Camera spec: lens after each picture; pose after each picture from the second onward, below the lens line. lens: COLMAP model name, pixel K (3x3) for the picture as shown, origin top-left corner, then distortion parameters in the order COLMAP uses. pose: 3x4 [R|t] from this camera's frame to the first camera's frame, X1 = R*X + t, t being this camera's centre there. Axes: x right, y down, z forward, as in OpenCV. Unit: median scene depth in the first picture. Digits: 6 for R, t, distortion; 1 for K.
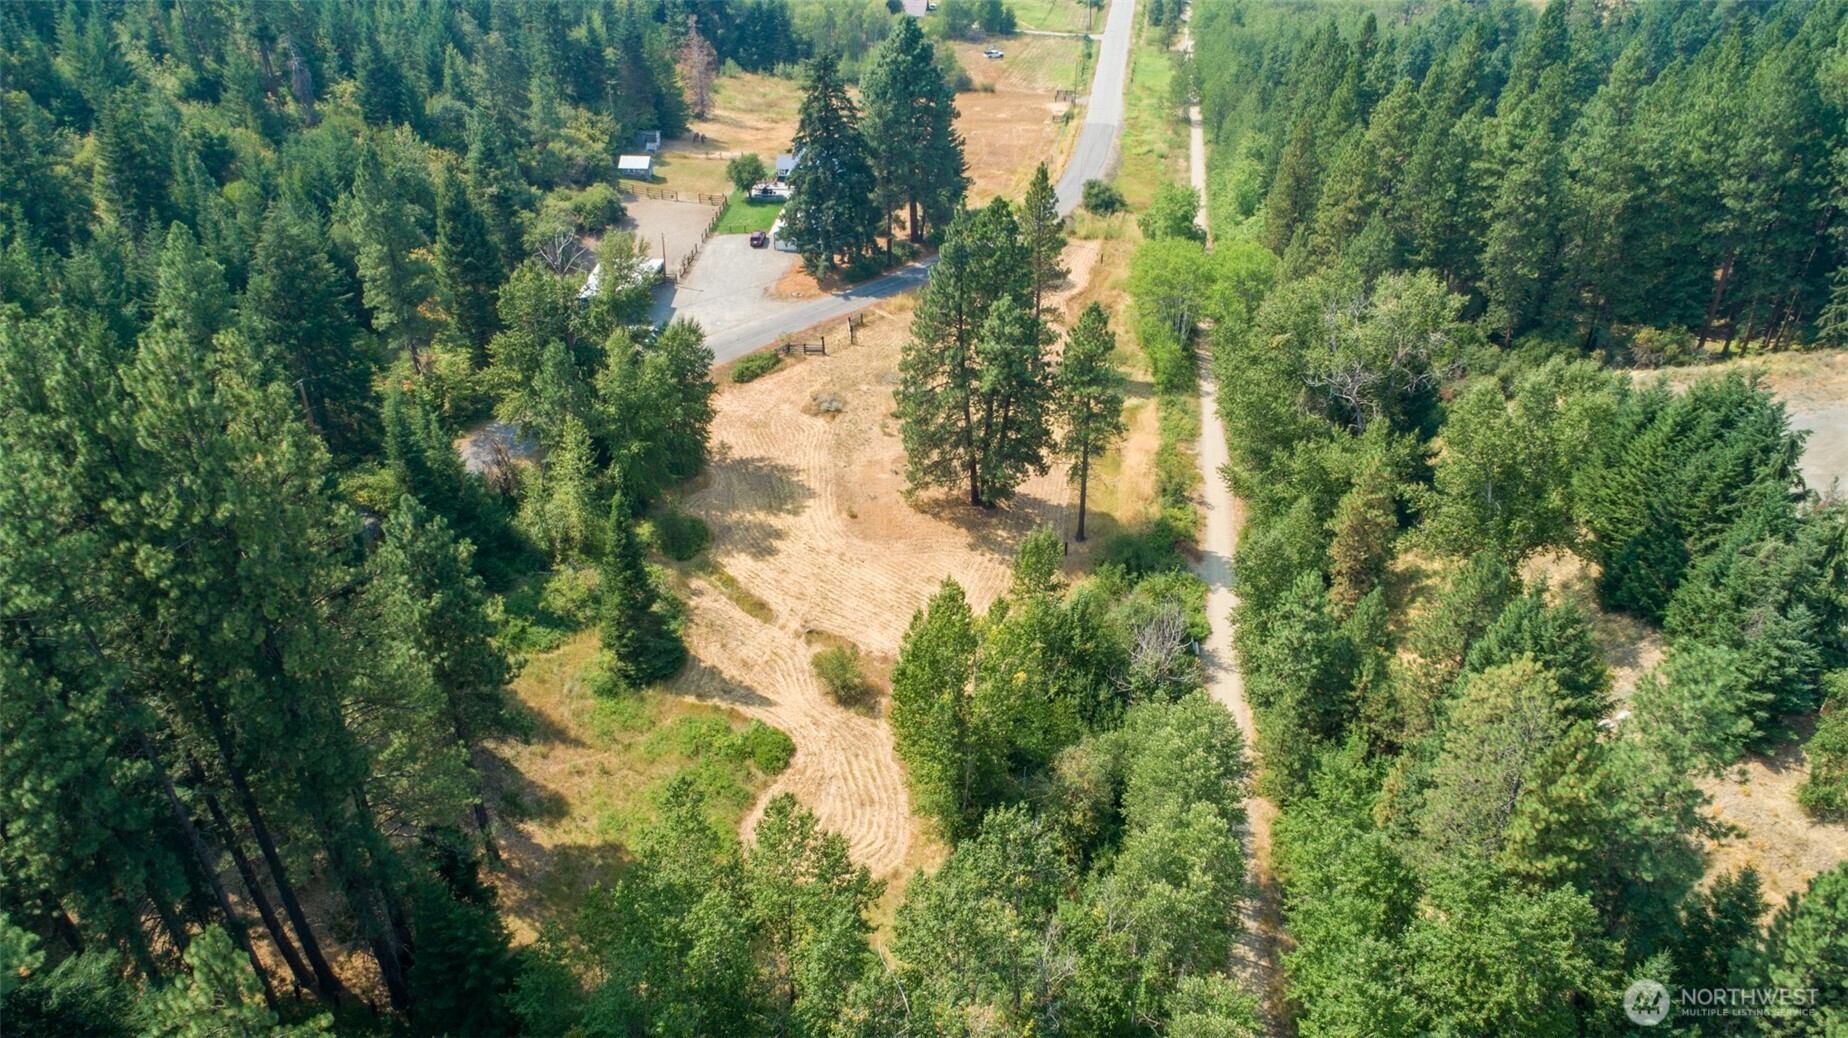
lens RADIAL K [[1260.4, 0, 940.7], [0, 1260.4, 513.2], [0, 0, 1]] dist [-0.009288, 0.005501]
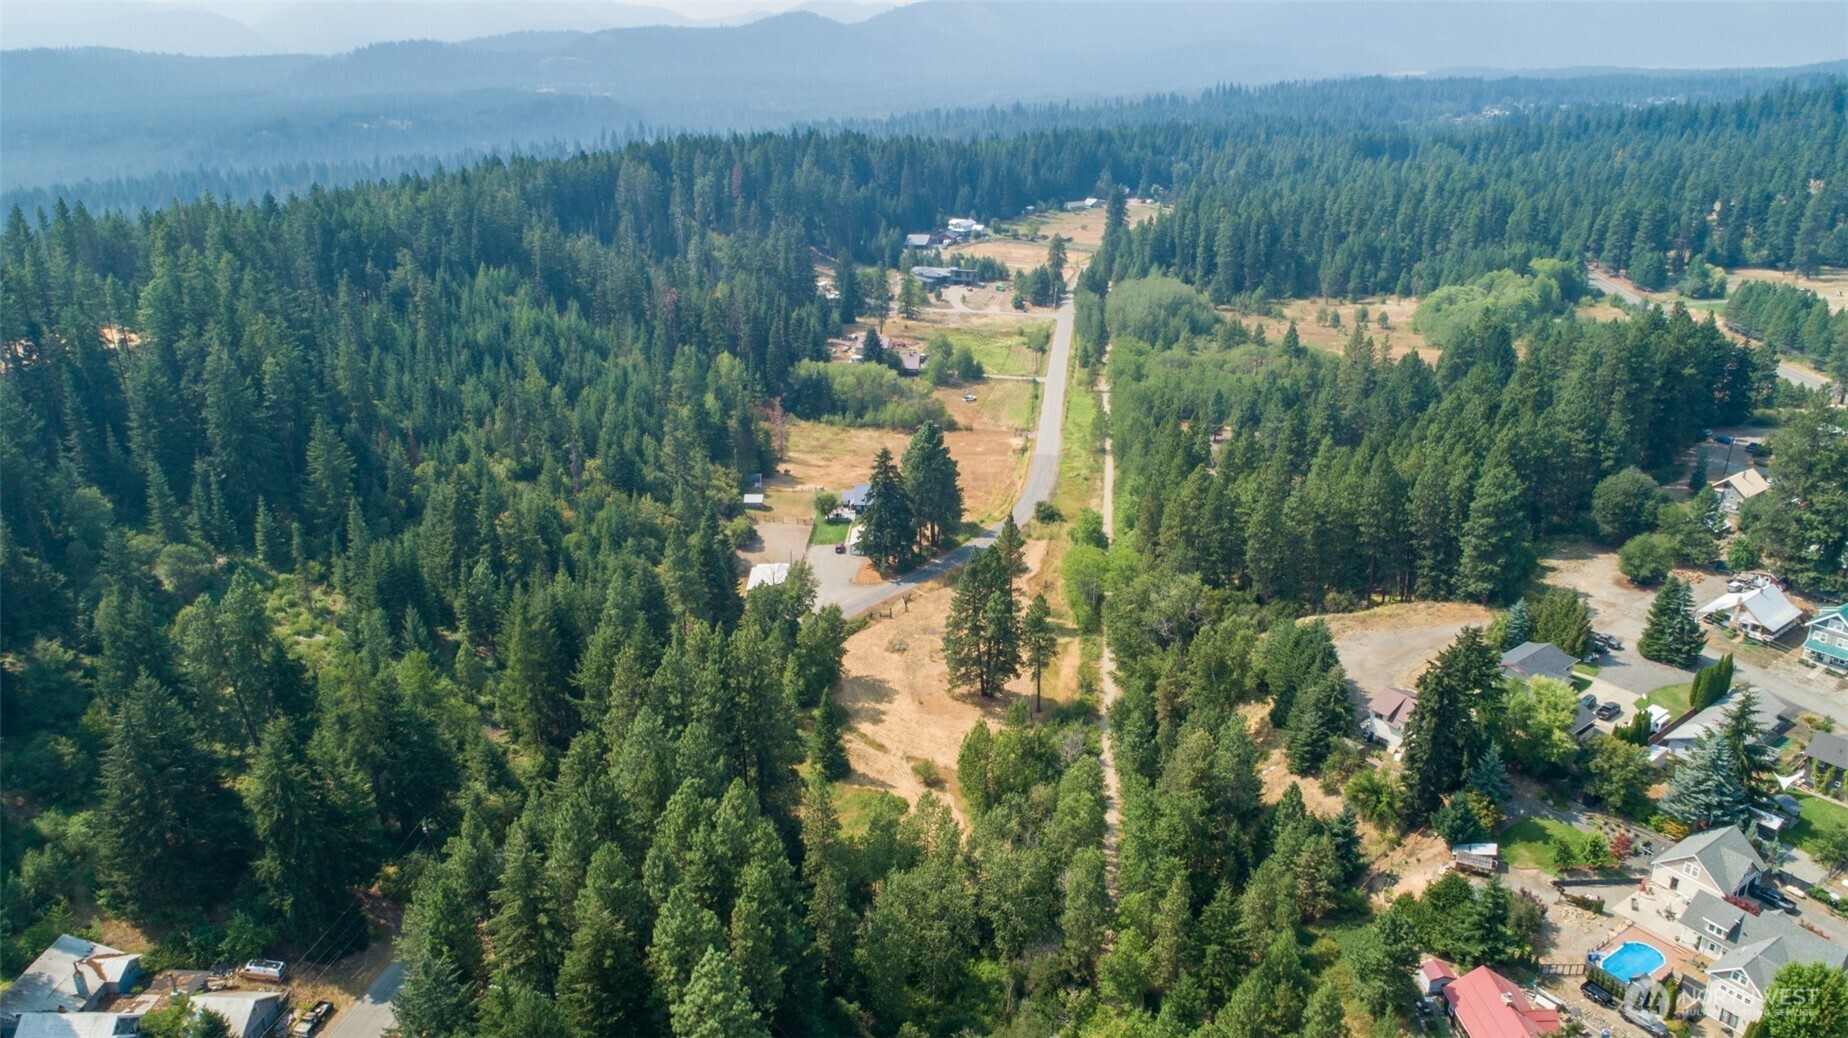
lens RADIAL K [[1260.4, 0, 940.7], [0, 1260.4, 513.2], [0, 0, 1]] dist [-0.009288, 0.005501]
pose [[0.999293, -0.025884, 0.027256, -0.077315], [0.030615, 0.981184, -0.190631, 0.079043], [-0.021808, 0.191331, 0.981283, -0.874487]]
